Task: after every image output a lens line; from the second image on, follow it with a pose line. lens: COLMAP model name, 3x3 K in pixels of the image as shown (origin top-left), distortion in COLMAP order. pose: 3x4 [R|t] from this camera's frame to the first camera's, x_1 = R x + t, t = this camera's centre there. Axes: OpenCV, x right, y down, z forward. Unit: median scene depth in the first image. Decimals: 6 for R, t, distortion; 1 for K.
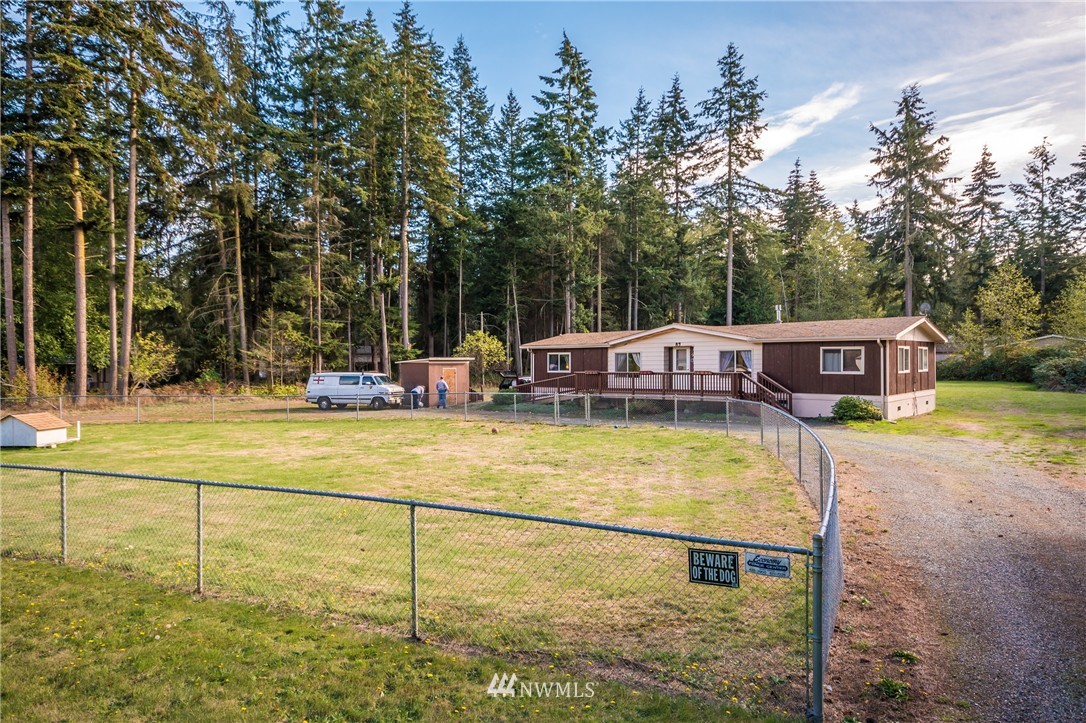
lens RADIAL K [[591.4, 0, 586.5], [0, 591.4, 361.3], [0, 0, 1]] dist [0.000177, 0.001274]
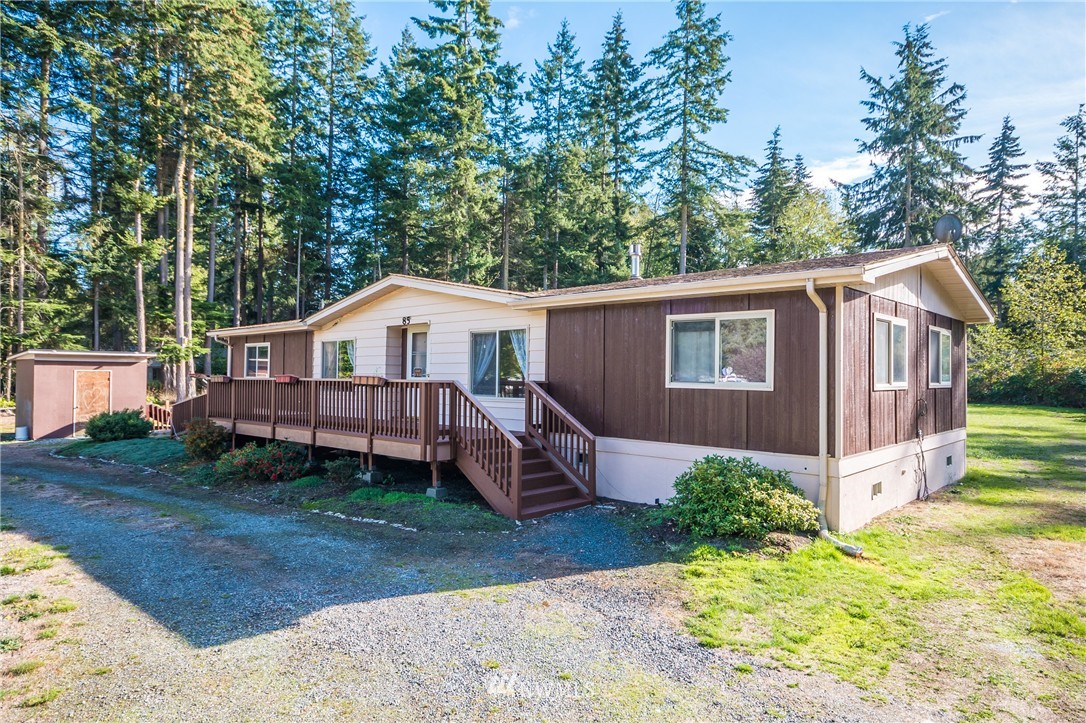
lens RADIAL K [[633.8, 0, 548.6], [0, 633.8, 370.0], [0, 0, 1]] dist [0.002587, 0.001250]
pose [[0.999727, 0.015350, -0.017629, 0.081144], [-0.015446, 0.999866, -0.005330, 0.003245], [0.017545, 0.005601, 0.999830, 0.147847]]
